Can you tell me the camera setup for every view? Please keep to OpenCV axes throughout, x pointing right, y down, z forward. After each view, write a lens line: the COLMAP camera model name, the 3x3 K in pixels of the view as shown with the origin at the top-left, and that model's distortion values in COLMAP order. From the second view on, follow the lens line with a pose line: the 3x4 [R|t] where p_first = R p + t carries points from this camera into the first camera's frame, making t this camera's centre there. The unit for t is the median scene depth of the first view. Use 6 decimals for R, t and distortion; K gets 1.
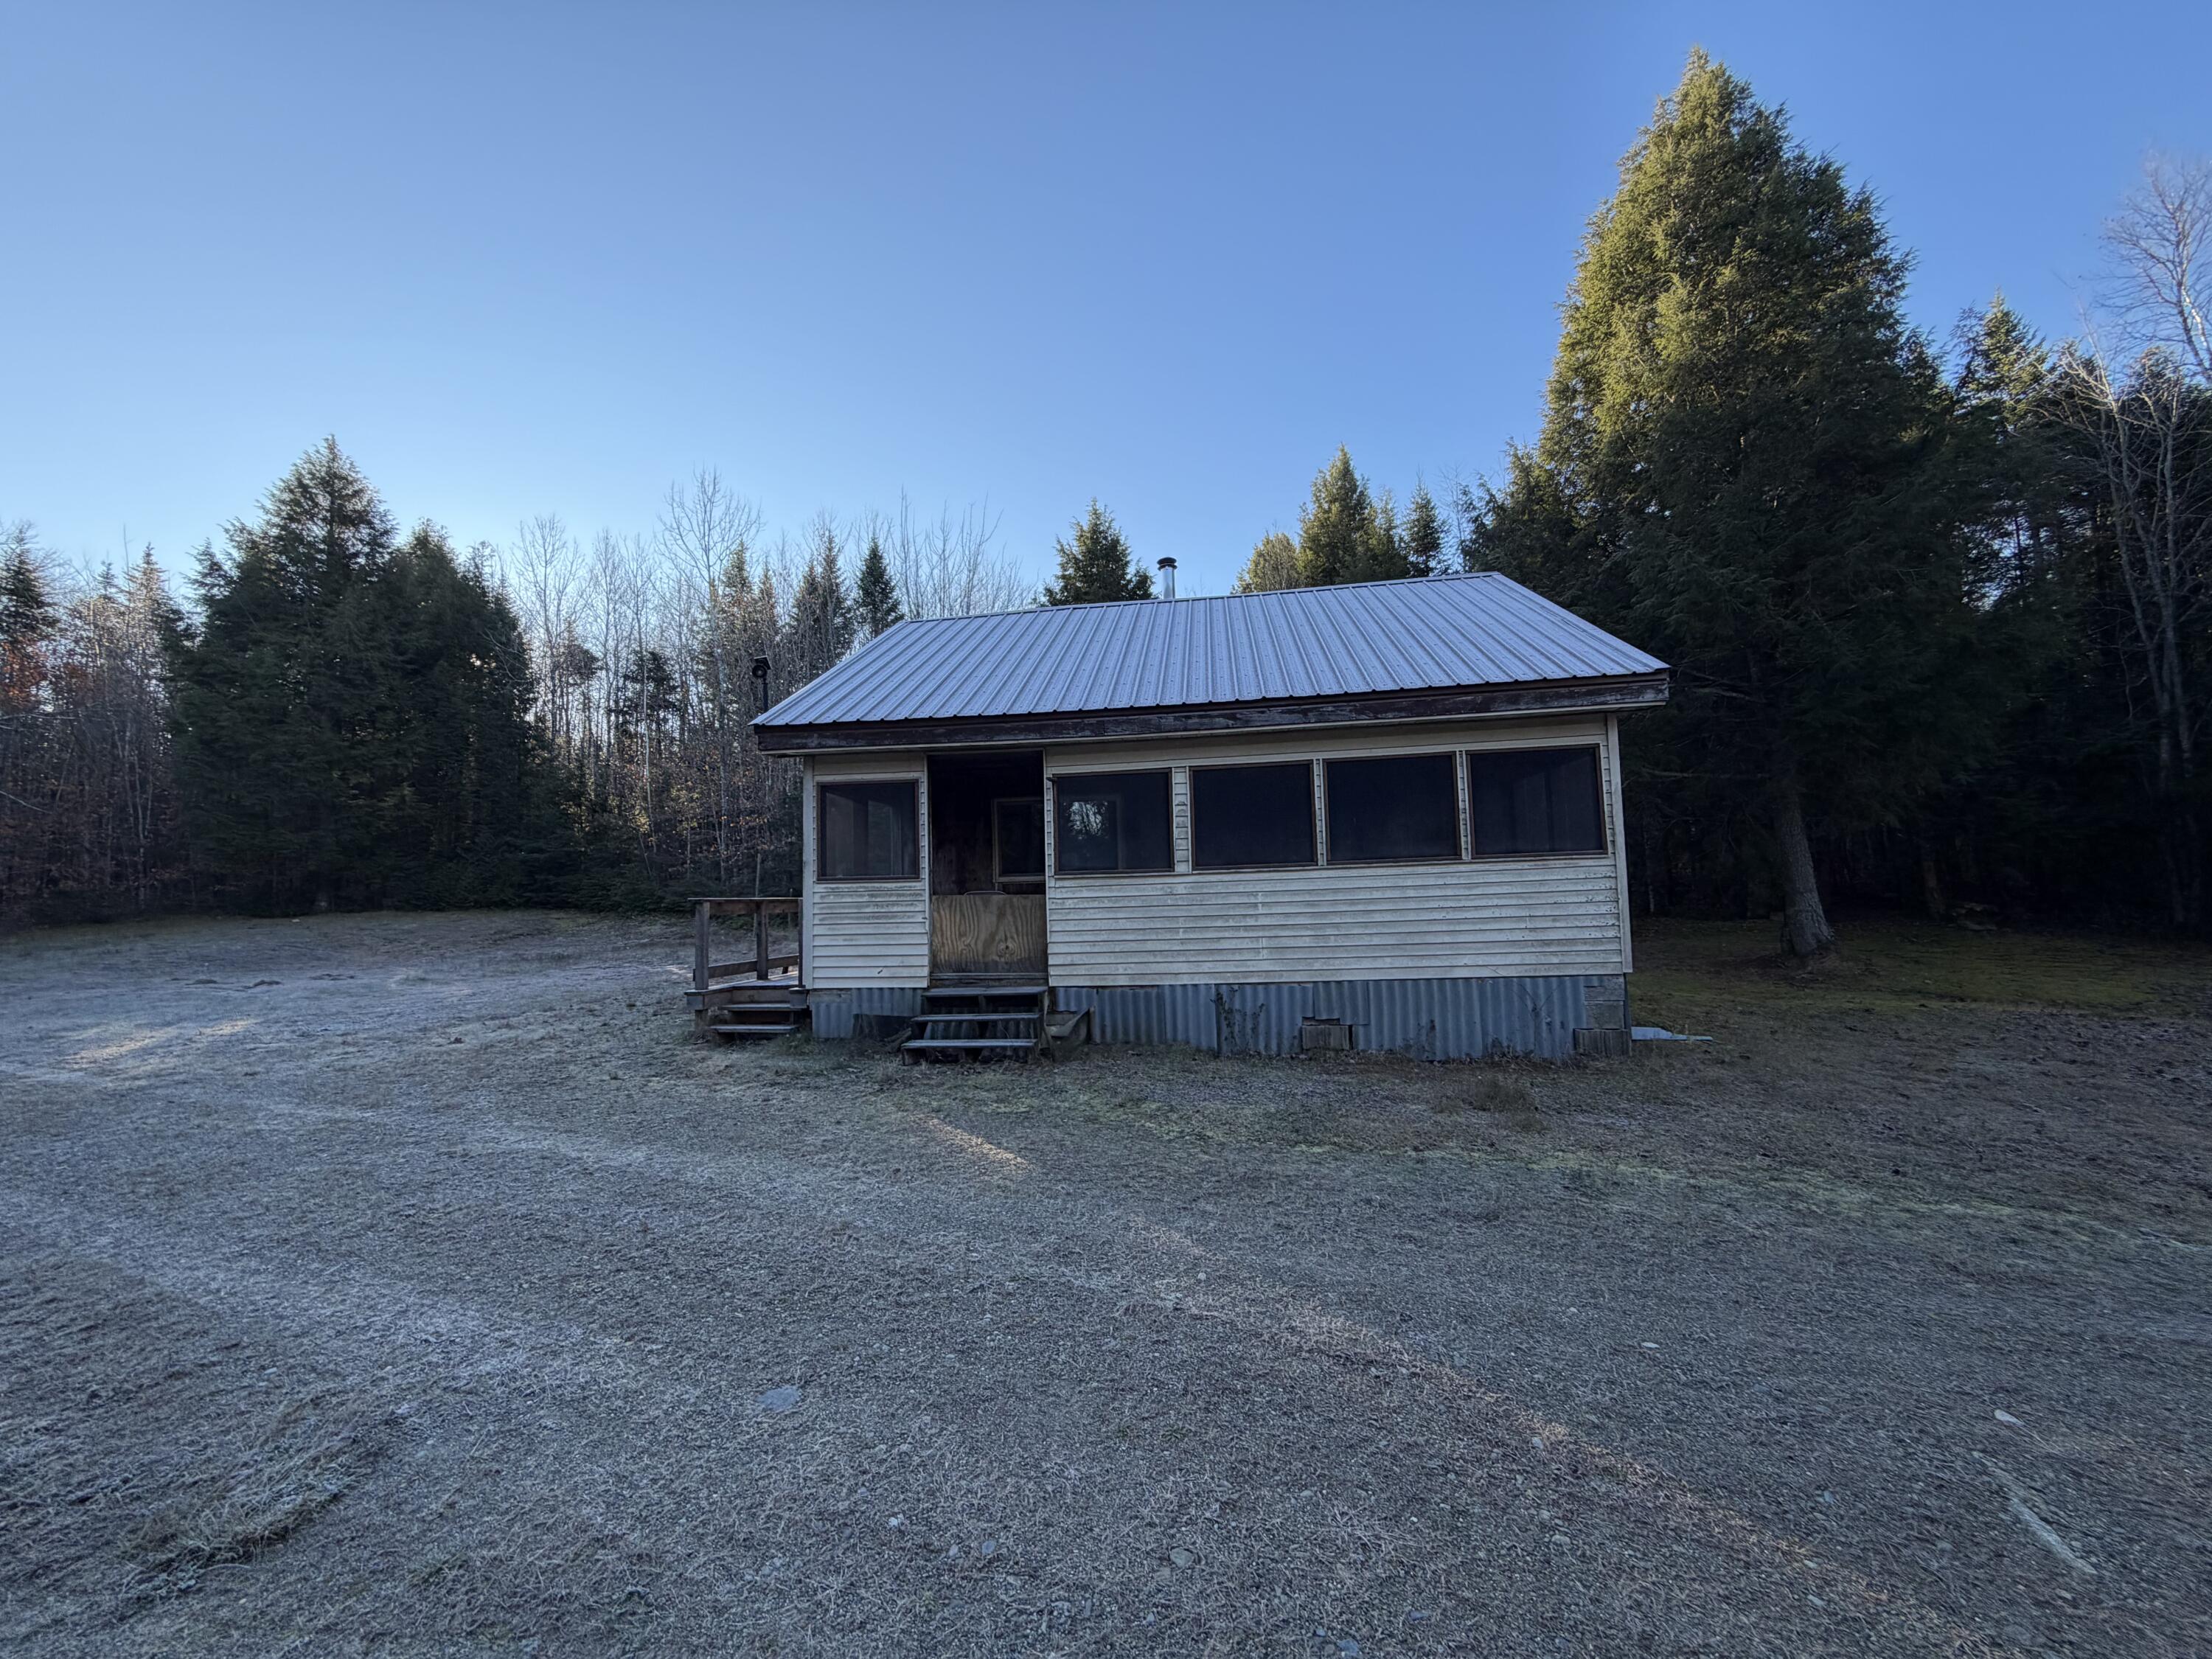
lens RADIAL K [[879.7, 0, 1104.4], [0, 879.7, 830.9], [0, 0, 1]] dist [0.000794, -0.000318]
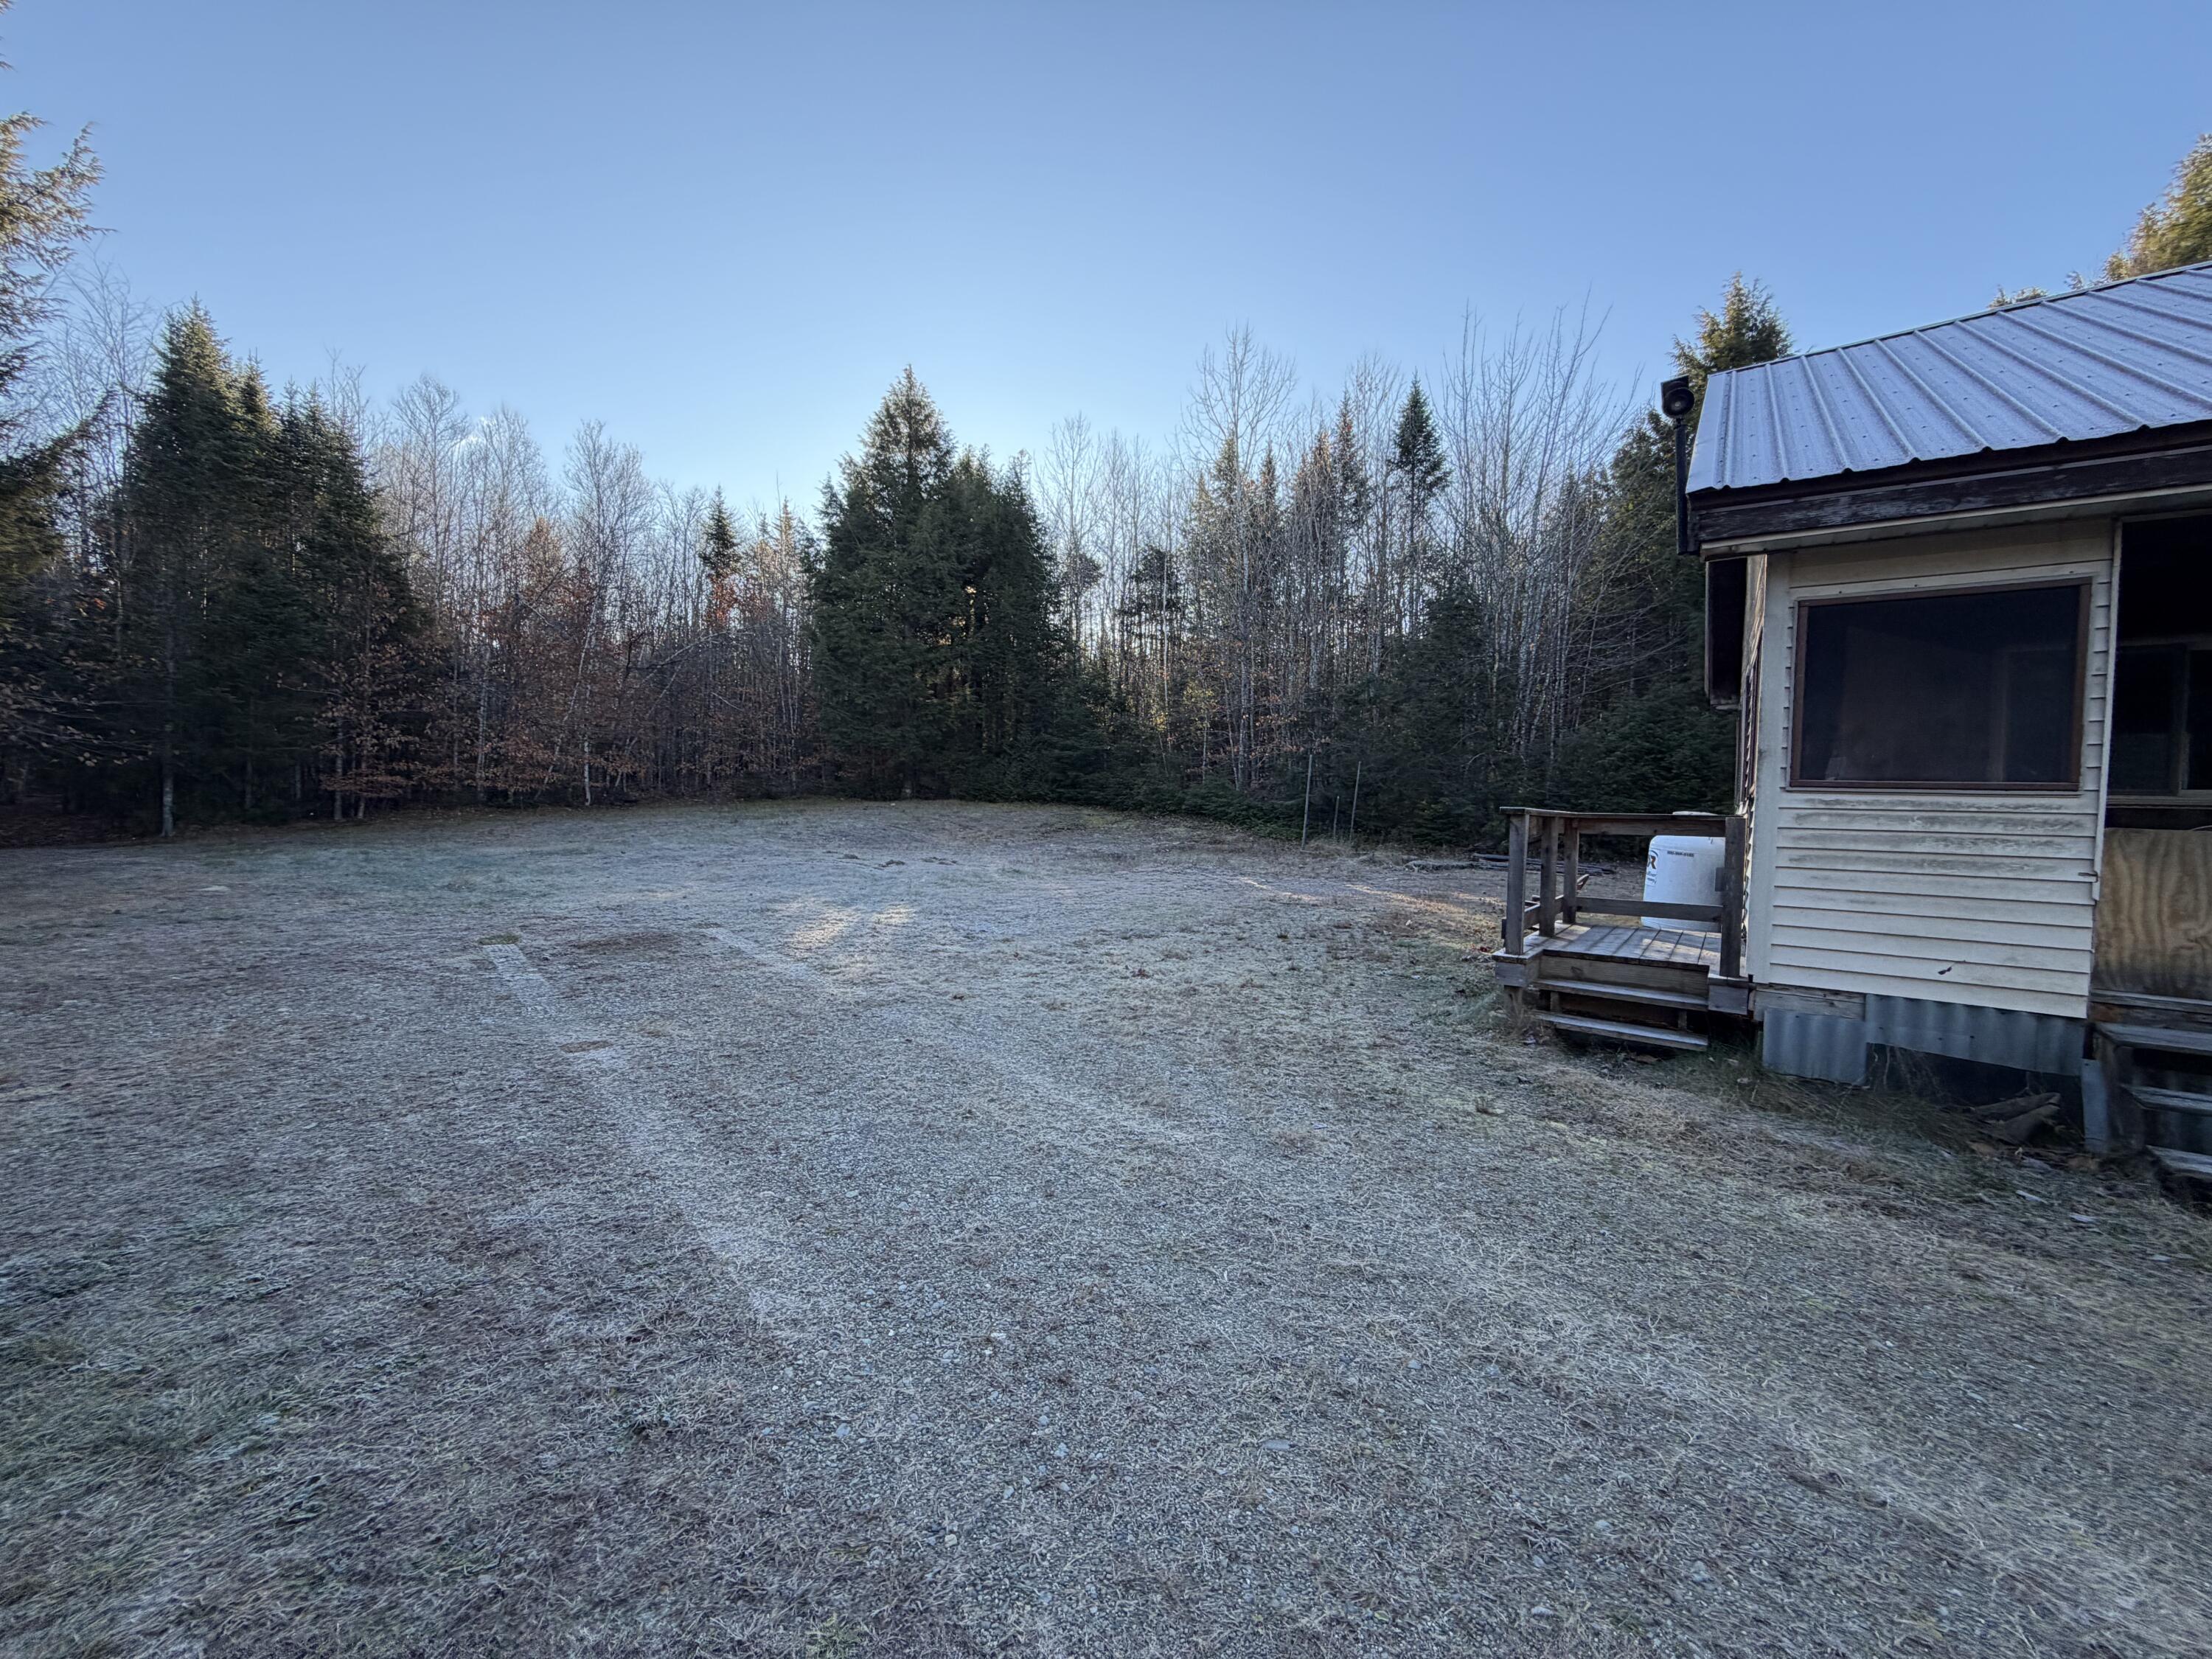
lens RADIAL K [[879.7, 0, 1097.9], [0, 879.7, 831.2], [0, 0, 1]] dist [0.000794, -0.000318]
pose [[0.885010, 0.063120, -0.461274, -0.138102], [-0.015937, 0.994294, 0.105481, 0.010365], [0.465300, -0.086001, 0.880965, 0.100567]]
